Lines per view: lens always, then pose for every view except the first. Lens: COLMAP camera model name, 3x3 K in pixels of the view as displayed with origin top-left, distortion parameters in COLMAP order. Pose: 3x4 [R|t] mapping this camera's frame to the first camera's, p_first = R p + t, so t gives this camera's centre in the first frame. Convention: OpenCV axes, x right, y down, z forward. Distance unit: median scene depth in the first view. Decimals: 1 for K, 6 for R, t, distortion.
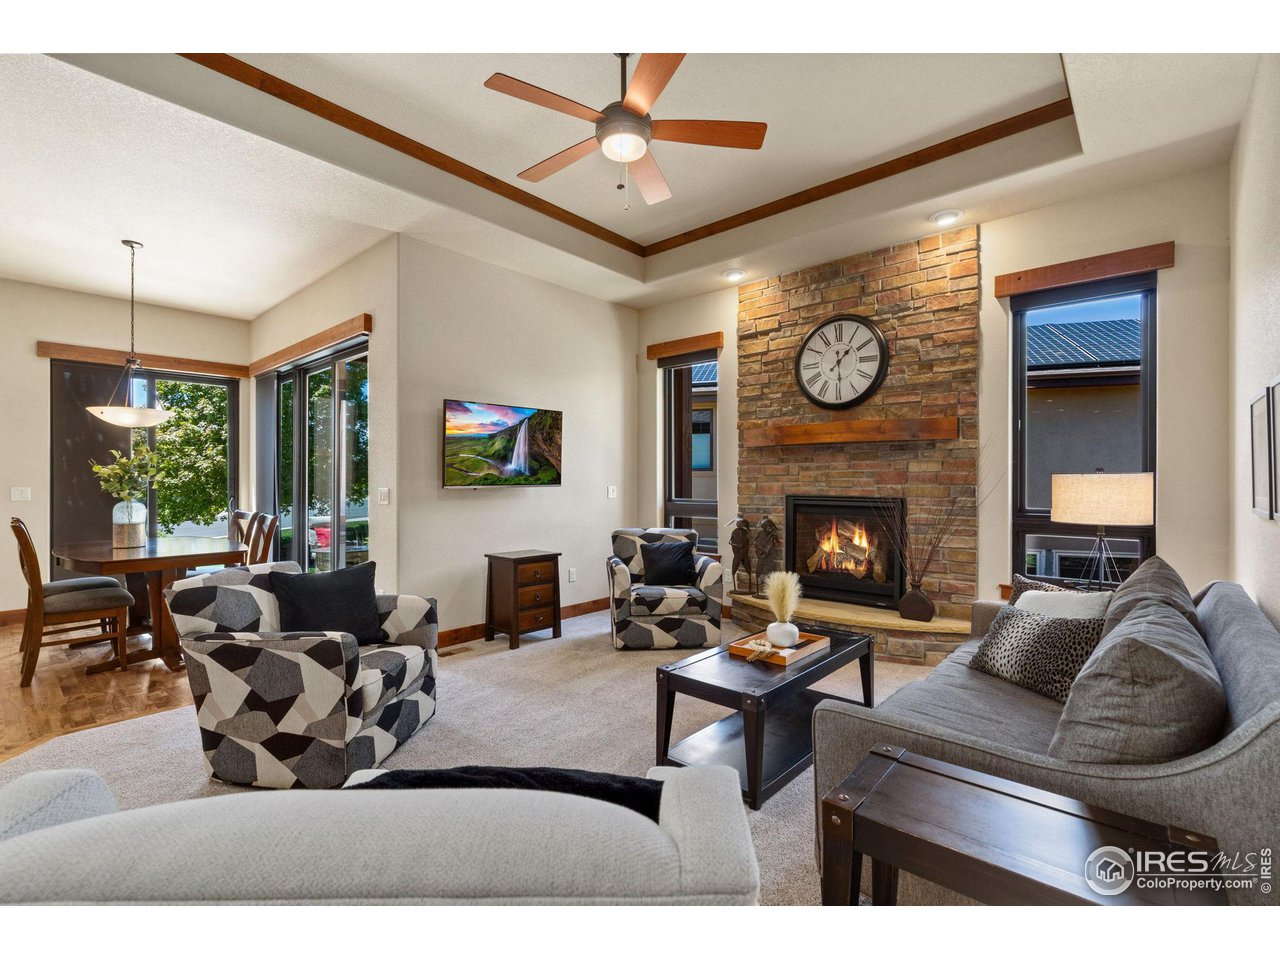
lens RADIAL K [[586.9, 0, 636.7], [0, 586.9, 478.4], [0, 0, 1]] dist [-0.000292, 0.001225]
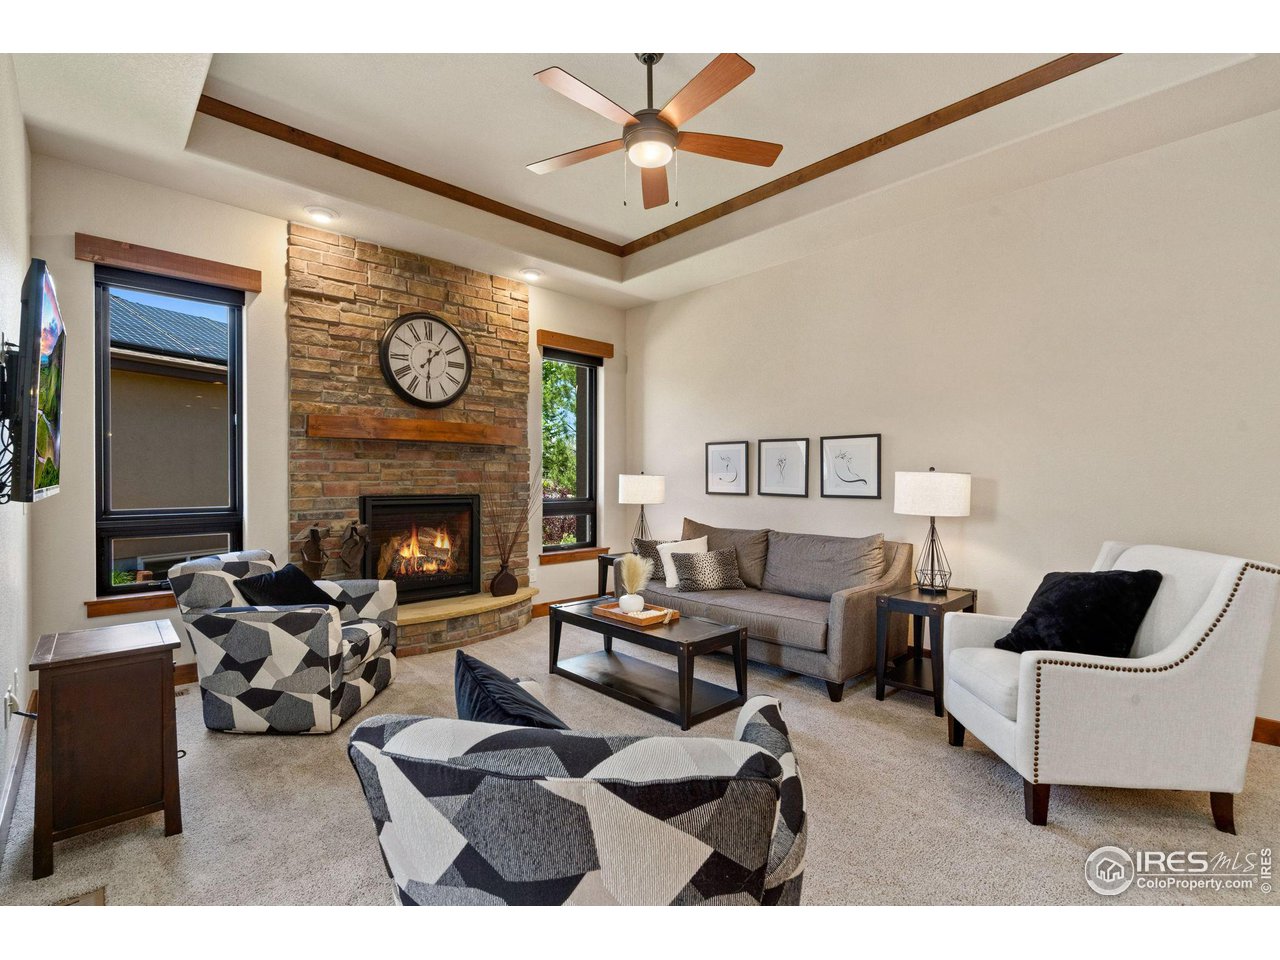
lens RADIAL K [[586.9, 0, 636.7], [0, 586.9, 478.4], [0, 0, 1]] dist [-0.000292, 0.001225]
pose [[0.090272, -0.000161, 0.995917, -0.611117], [-0.003453, 0.999994, 0.000475, 0.000882], [-0.995911, -0.003482, 0.090271, 0.550205]]
